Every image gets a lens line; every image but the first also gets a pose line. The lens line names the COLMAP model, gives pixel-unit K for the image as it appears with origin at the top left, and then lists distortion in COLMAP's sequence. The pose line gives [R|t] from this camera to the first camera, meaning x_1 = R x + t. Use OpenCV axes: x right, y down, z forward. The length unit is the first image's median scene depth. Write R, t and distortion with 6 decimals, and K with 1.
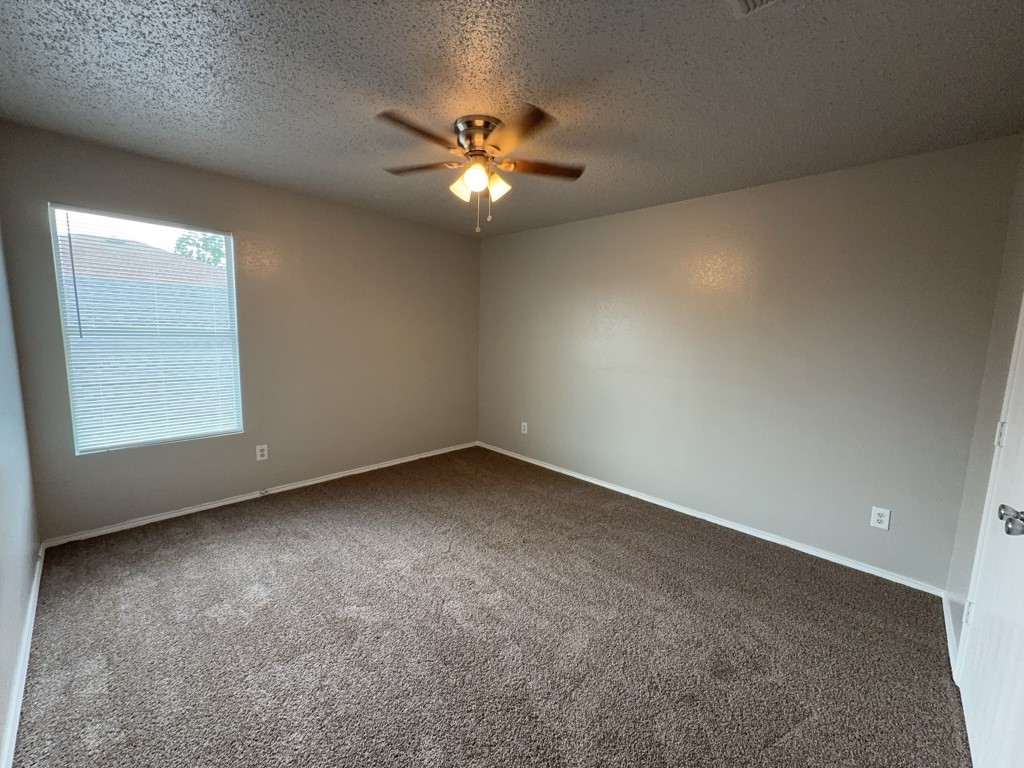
lens RADIAL K [[408.1, 0, 511.2], [0, 408.1, 382.1], [0, 0, 1]] dist [0.000767, 0.000212]
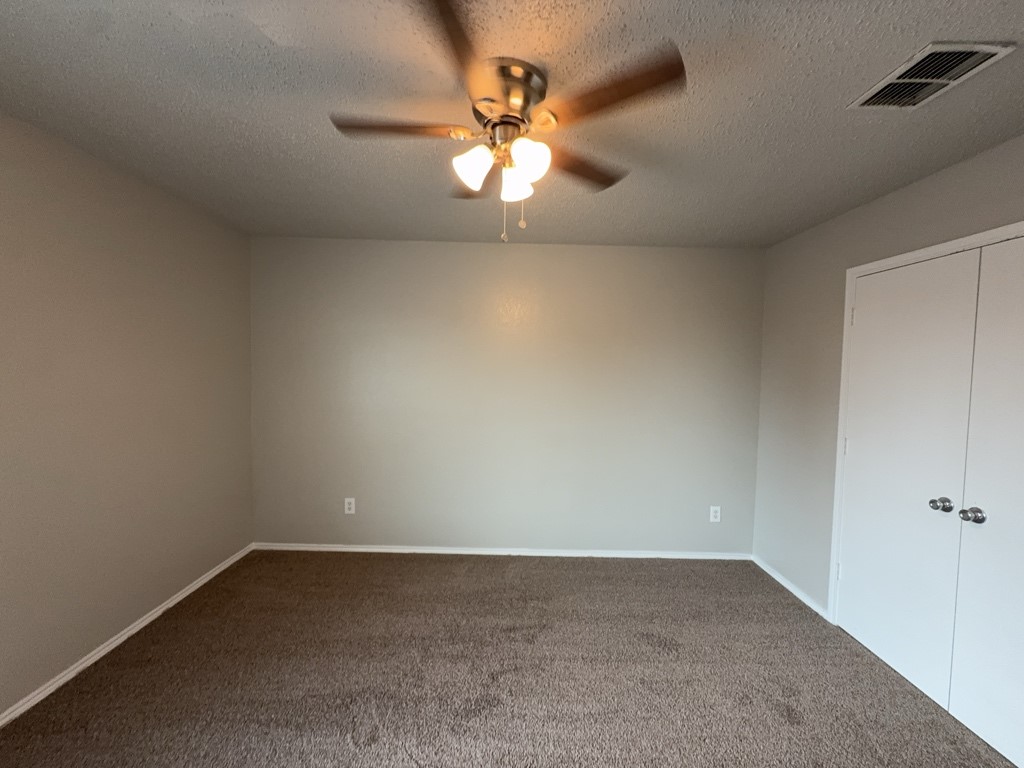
lens RADIAL K [[408.1, 0, 511.2], [0, 408.1, 382.1], [0, 0, 1]] dist [0.000767, 0.000212]
pose [[0.717207, -0.039906, 0.695717, -0.369788], [0.087049, 0.995670, -0.032627, -0.082856], [-0.691402, 0.083962, 0.717575, 0.380880]]
